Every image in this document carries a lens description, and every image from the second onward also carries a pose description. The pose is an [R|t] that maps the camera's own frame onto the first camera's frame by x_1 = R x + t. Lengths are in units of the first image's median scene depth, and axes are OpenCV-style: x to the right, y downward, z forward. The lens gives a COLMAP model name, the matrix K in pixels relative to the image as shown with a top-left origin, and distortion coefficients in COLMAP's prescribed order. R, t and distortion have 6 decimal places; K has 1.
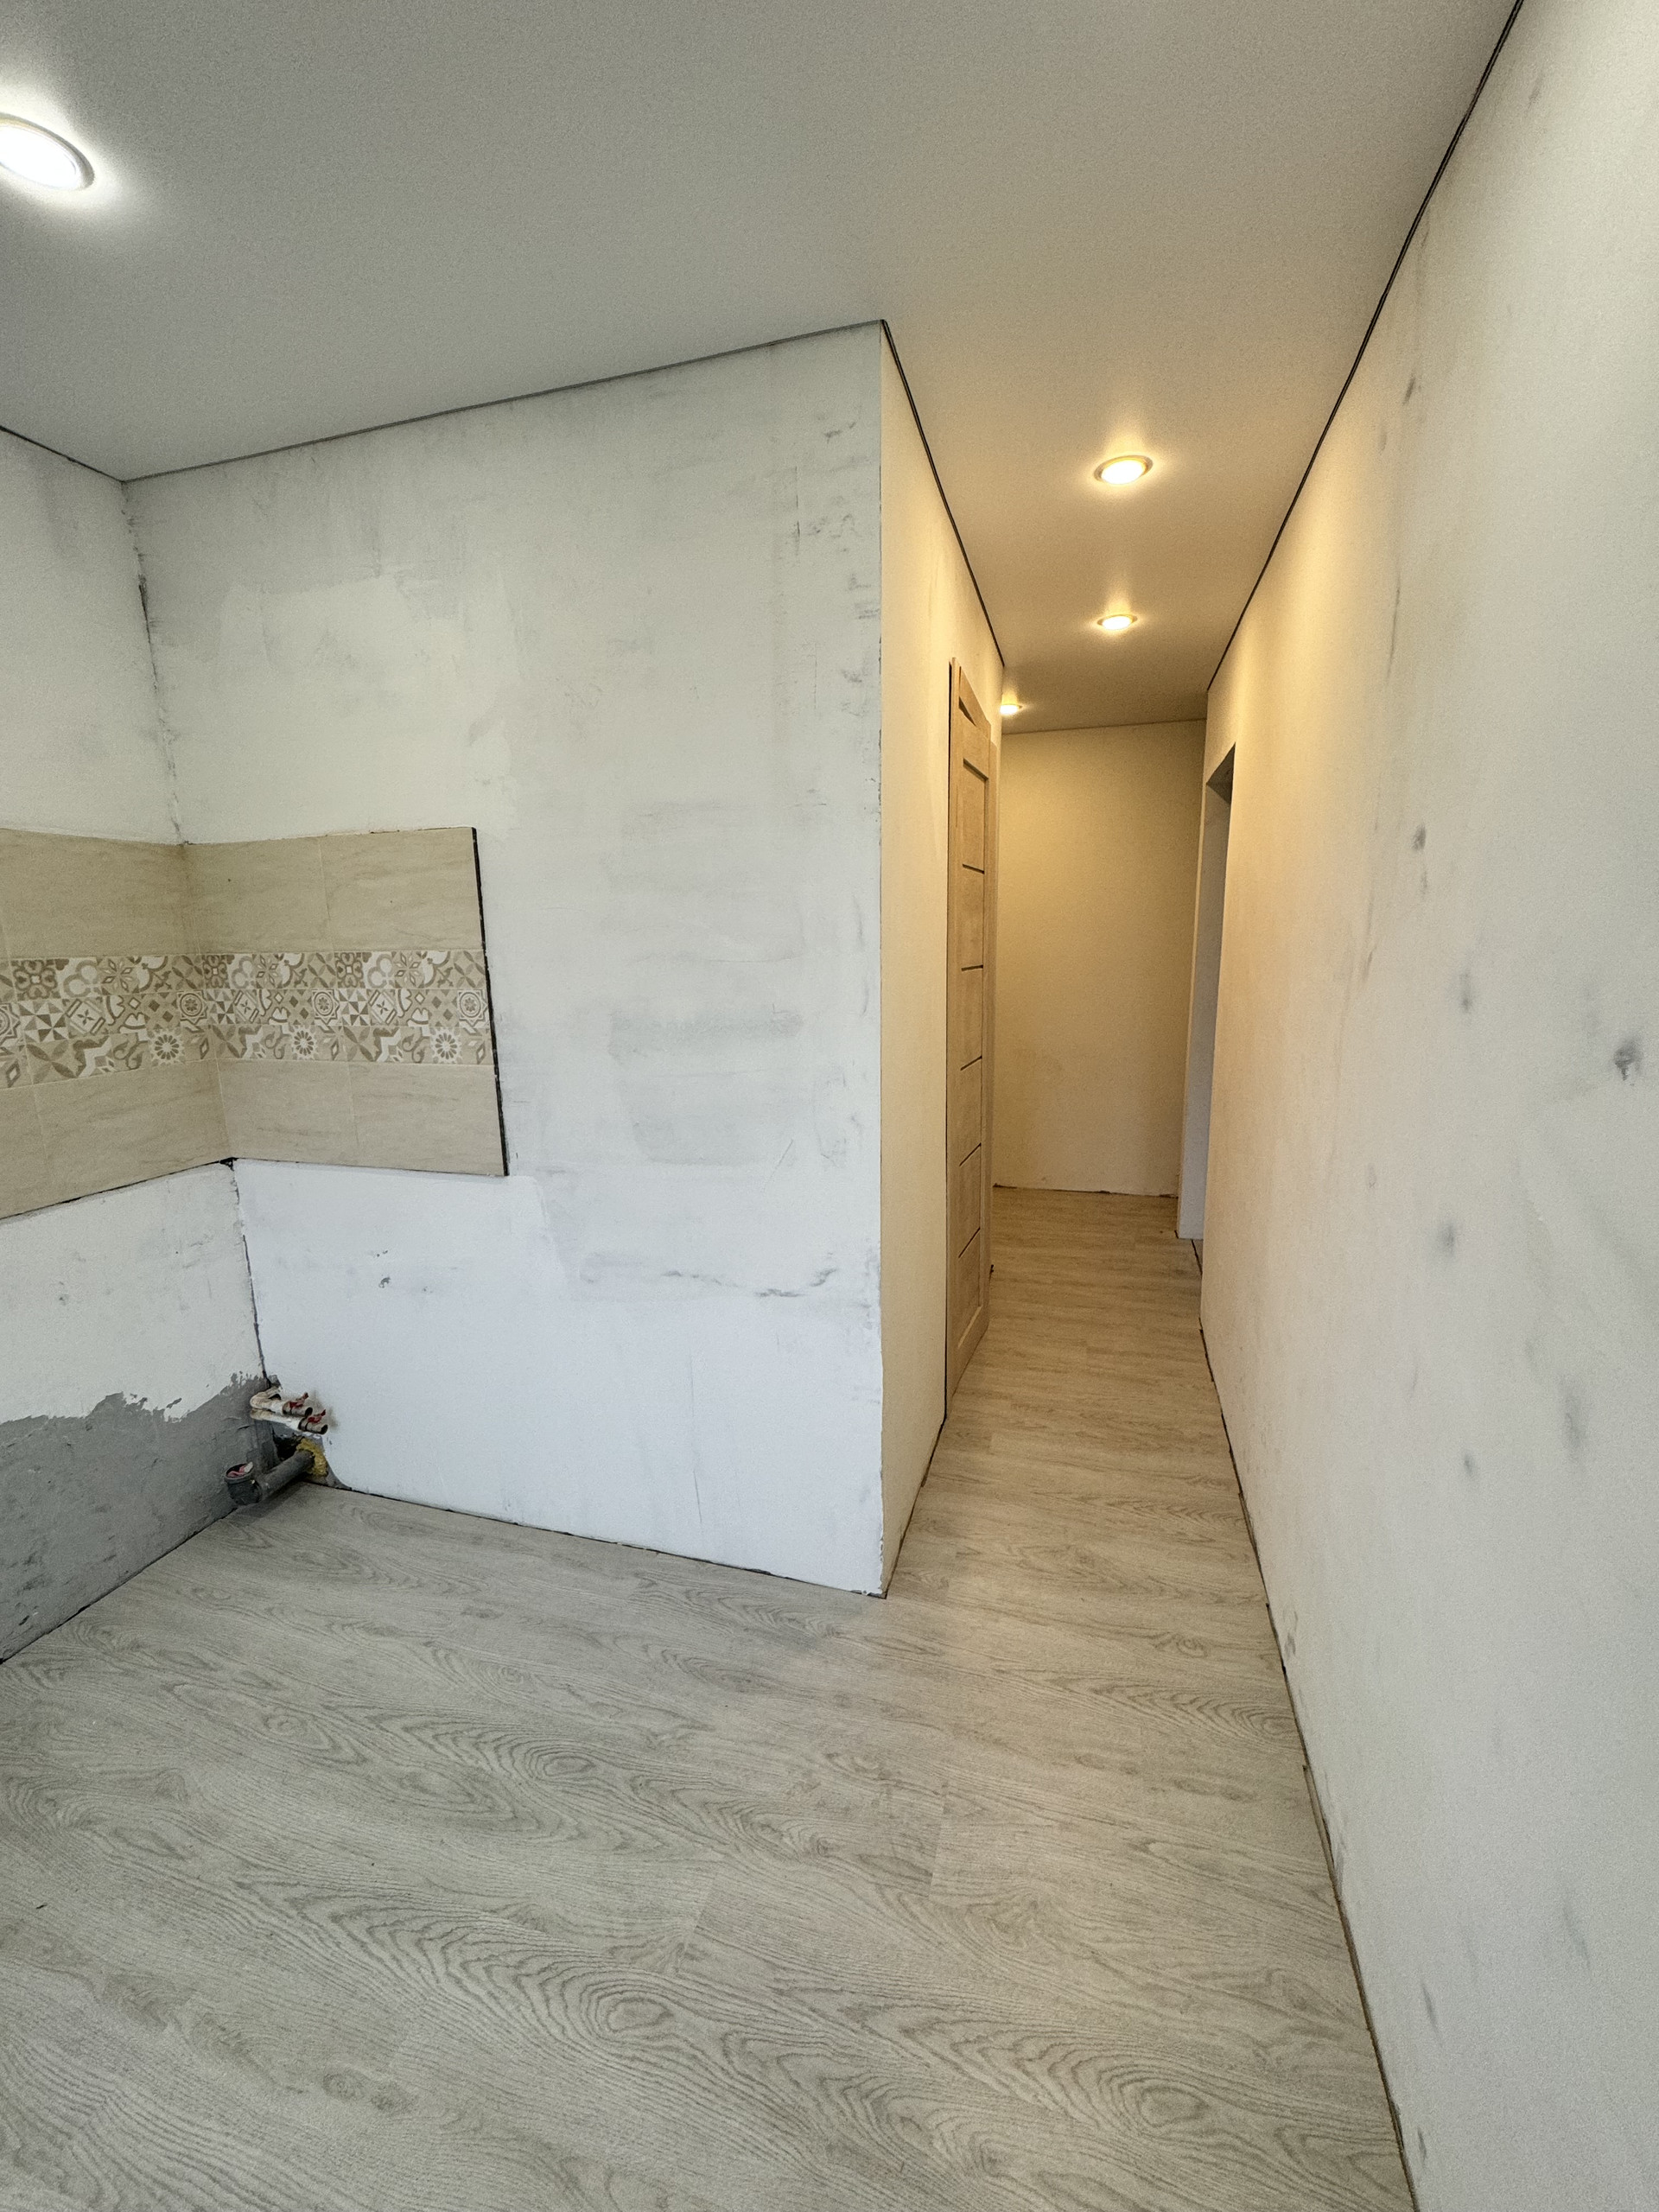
lens RADIAL K [[878.8, 0, 816.4], [0, 878.8, 1108.5], [0, 0, 1]] dist [-0.005883, 0.001002]
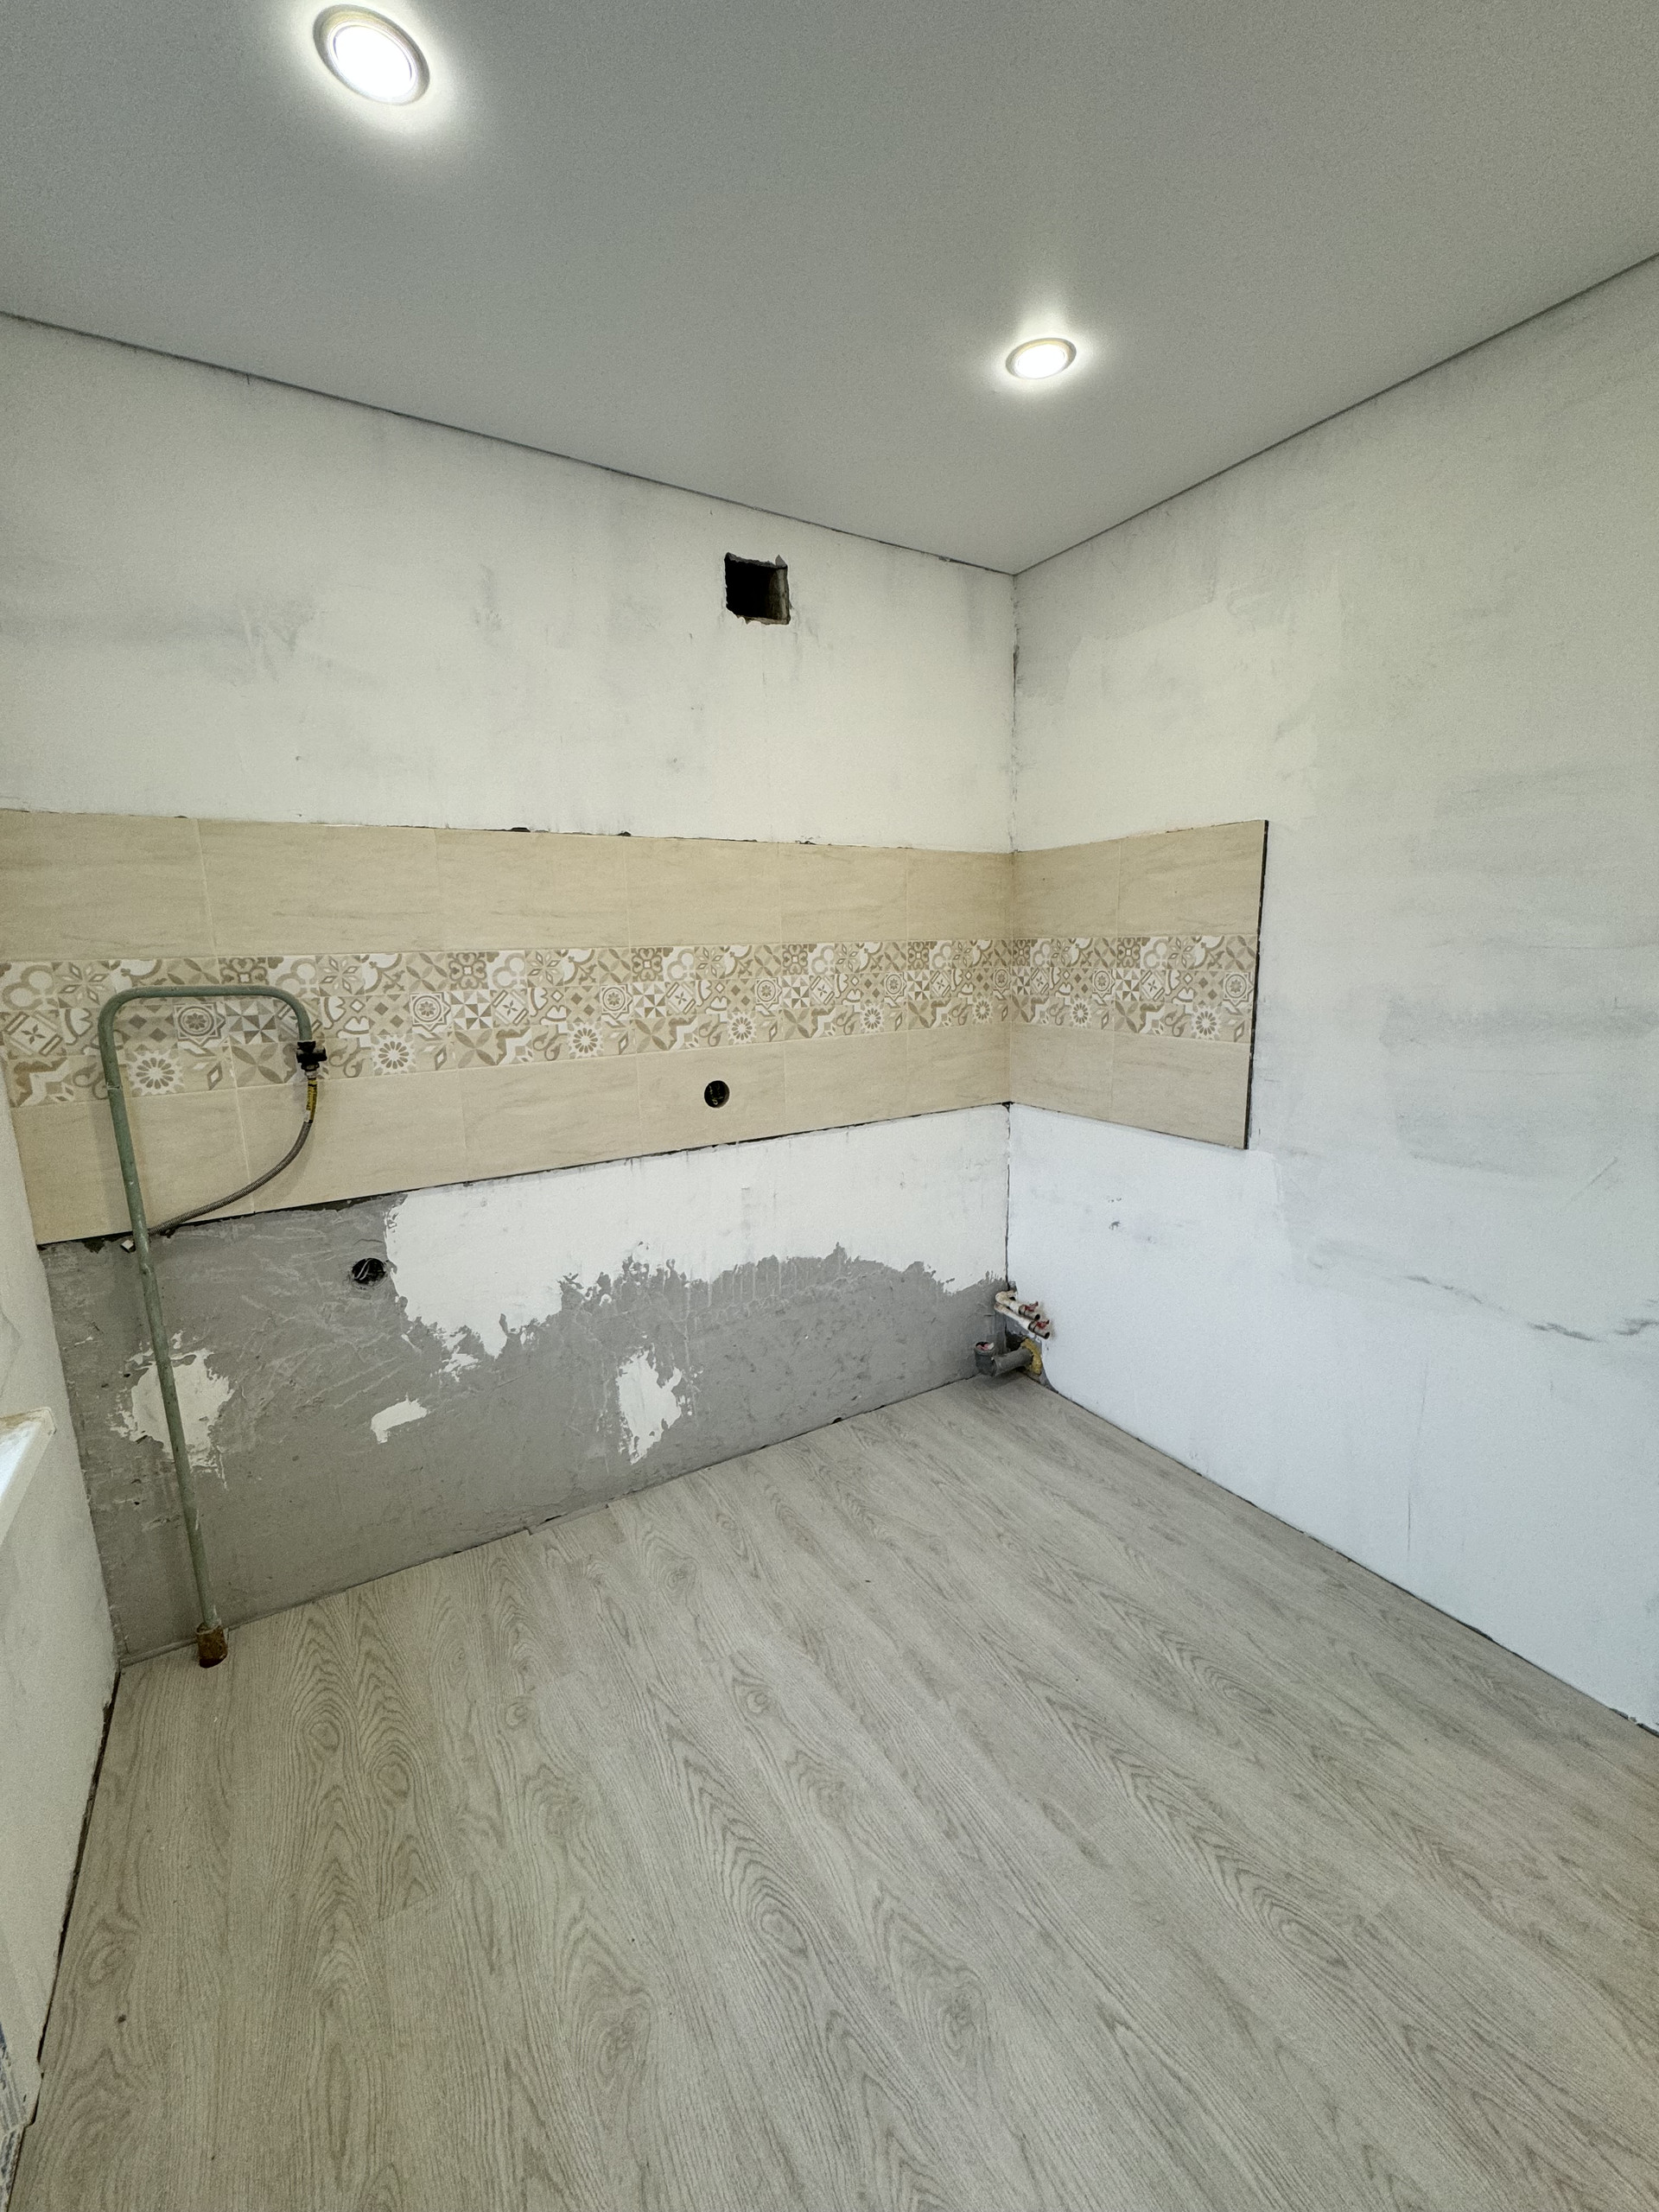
lens RADIAL K [[878.8, 0, 821.1], [0, 878.8, 1107.1], [0, 0, 1]] dist [-0.005883, 0.001002]
pose [[0.749829, 0.127001, -0.649328, -0.056345], [-0.123487, 0.991023, 0.051233, 0.035217], [0.650006, 0.041767, 0.758781, -0.136526]]
